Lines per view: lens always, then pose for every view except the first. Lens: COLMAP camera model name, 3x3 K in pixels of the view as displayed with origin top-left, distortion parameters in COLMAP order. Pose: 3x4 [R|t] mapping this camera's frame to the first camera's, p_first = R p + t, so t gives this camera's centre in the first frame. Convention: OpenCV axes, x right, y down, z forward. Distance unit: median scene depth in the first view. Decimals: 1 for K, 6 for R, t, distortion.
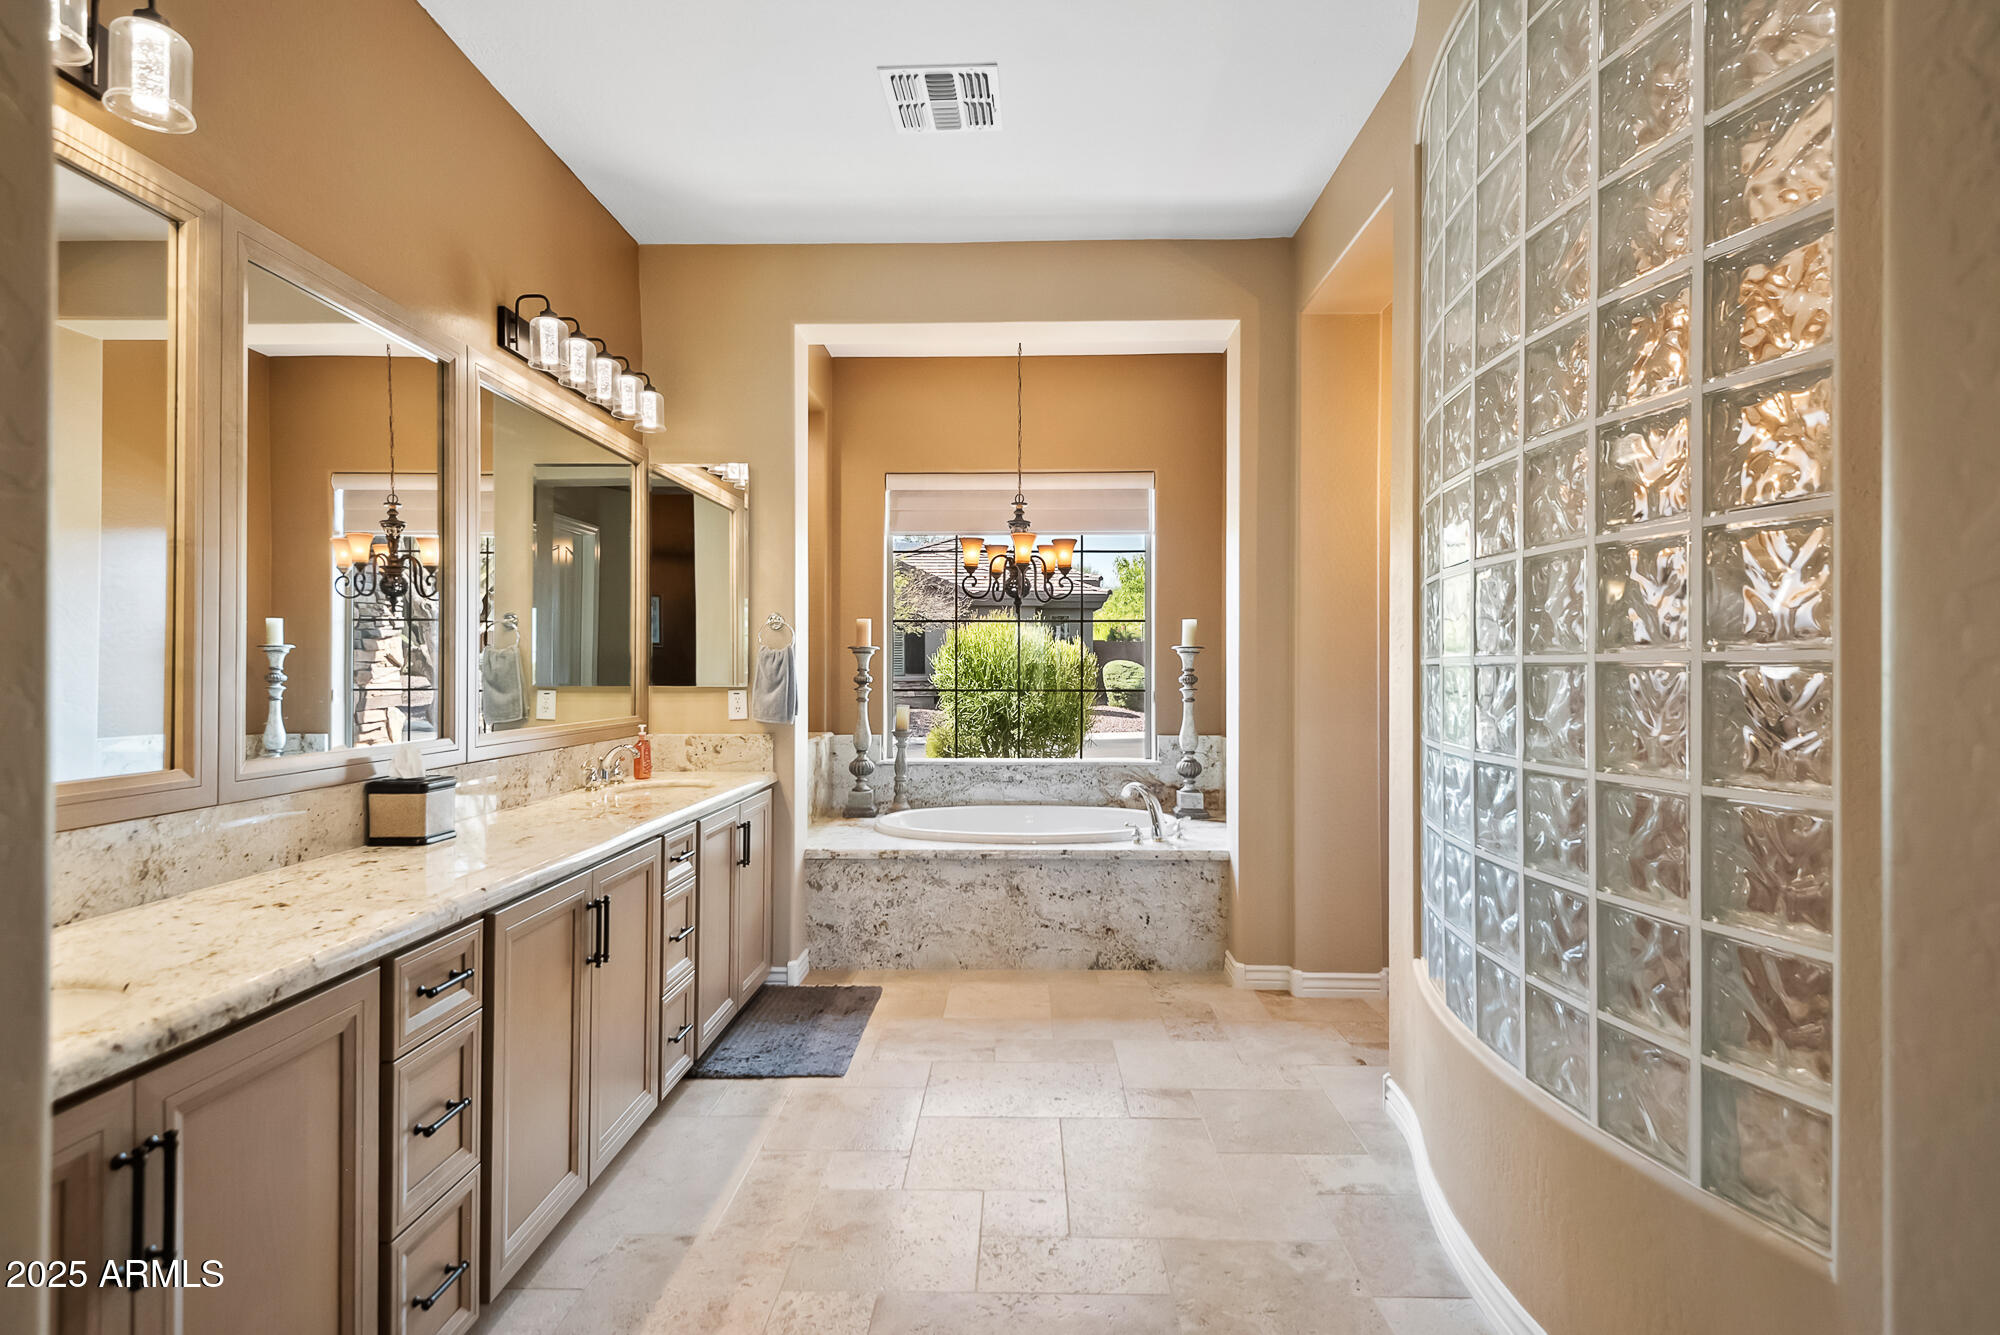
lens RADIAL K [[1006.3, 0, 1006.0], [0, 1006.3, 658.3], [0, 0, 1]] dist [0.027591, 0.000632]
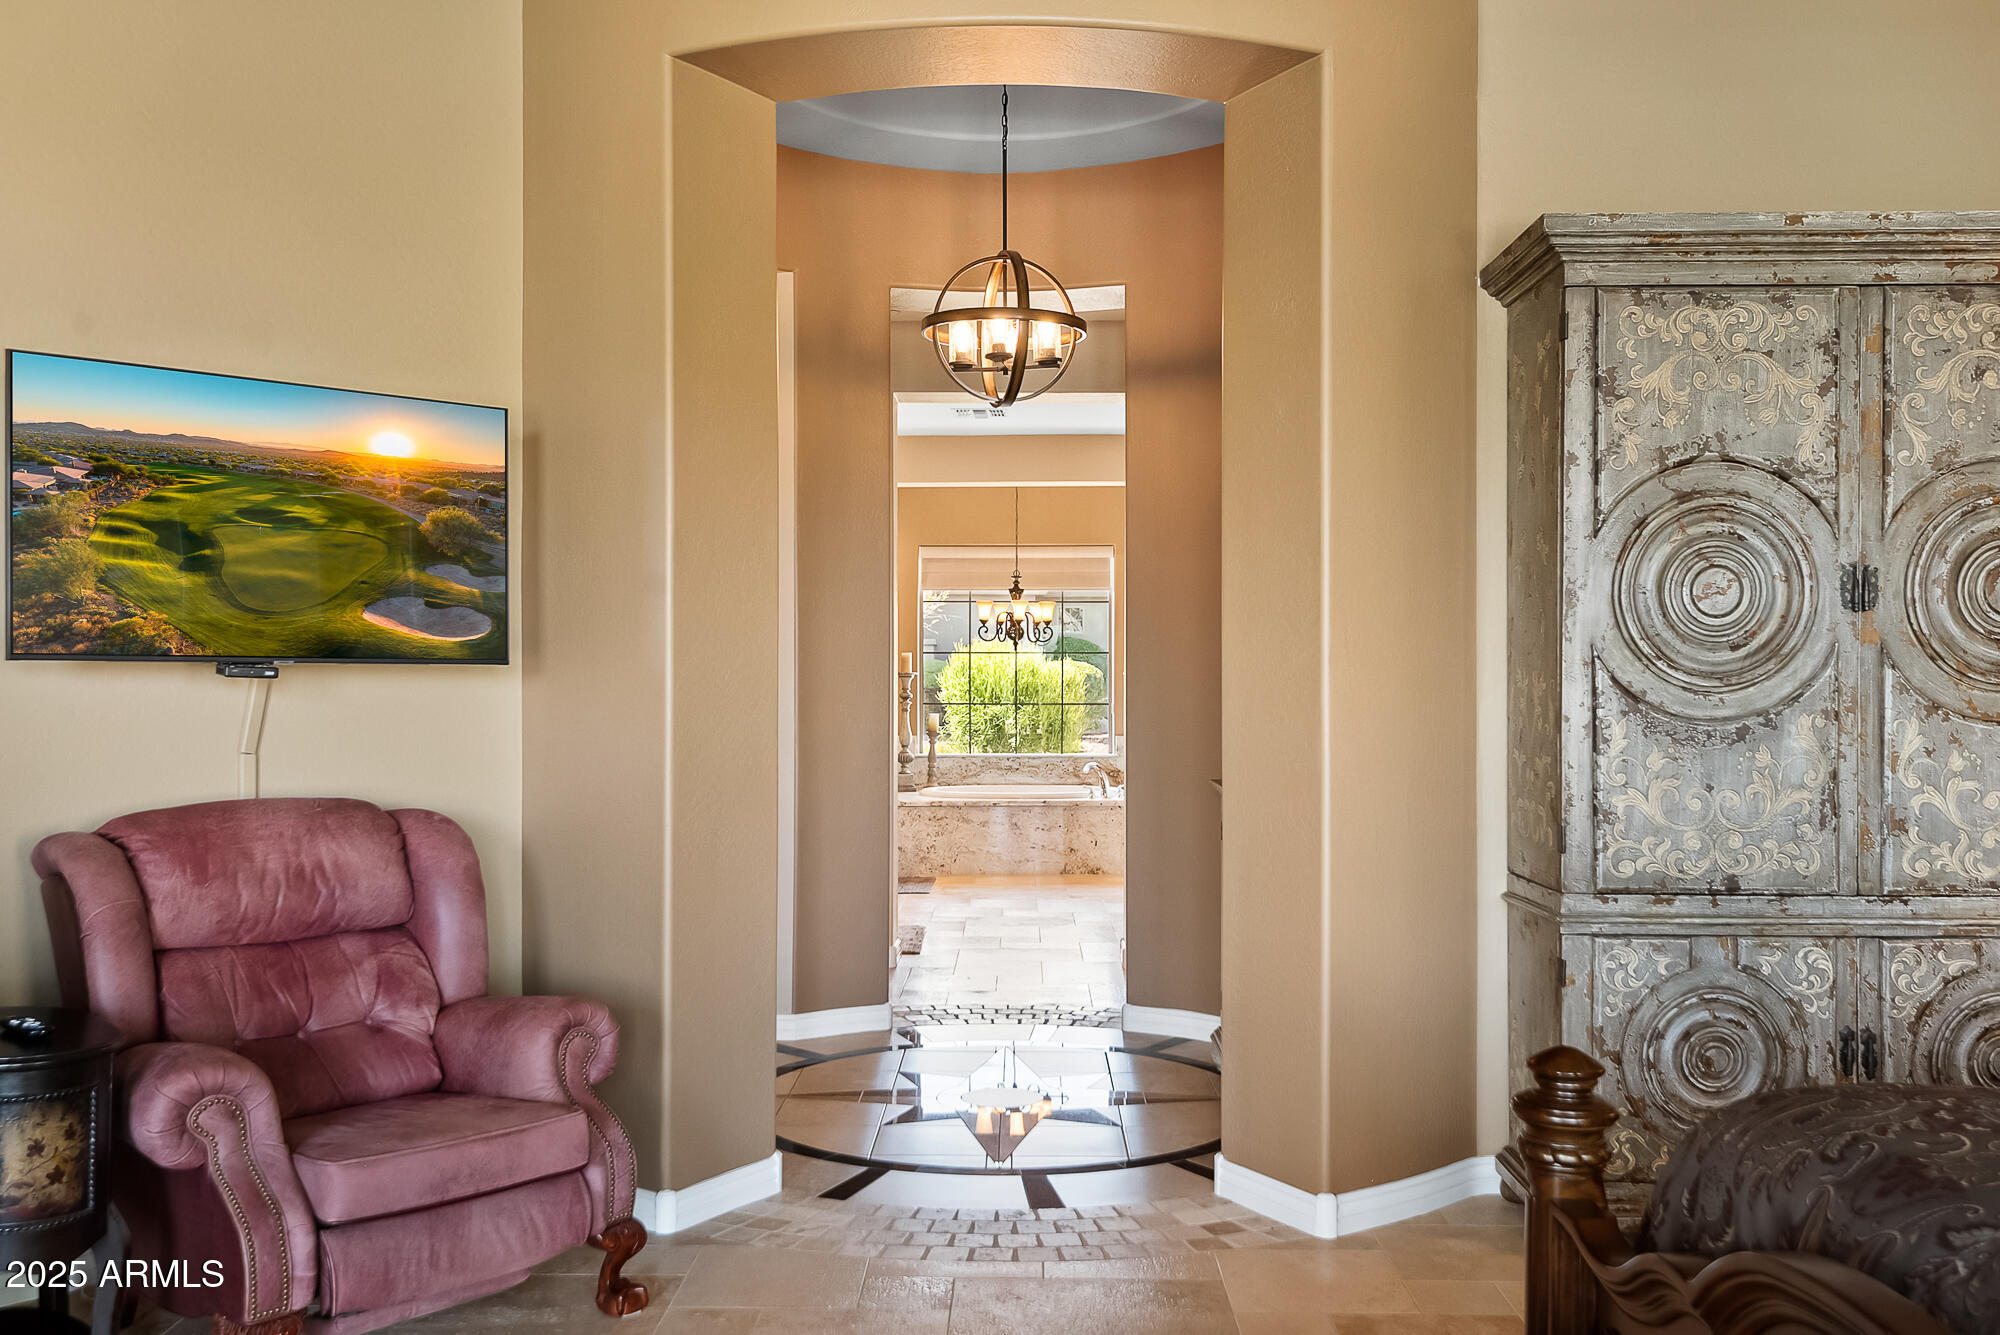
lens RADIAL K [[1988.1, 0, 997.3], [0, 1988.1, 659.7], [0, 0, 1]] dist [0.007493, 0.000000]
pose [[0.999974, -0.001224, 0.007074, -0.034802], [0.001221, 0.999999, 0.000347, -0.032375], [-0.007075, -0.000338, 0.999975, -1.893465]]
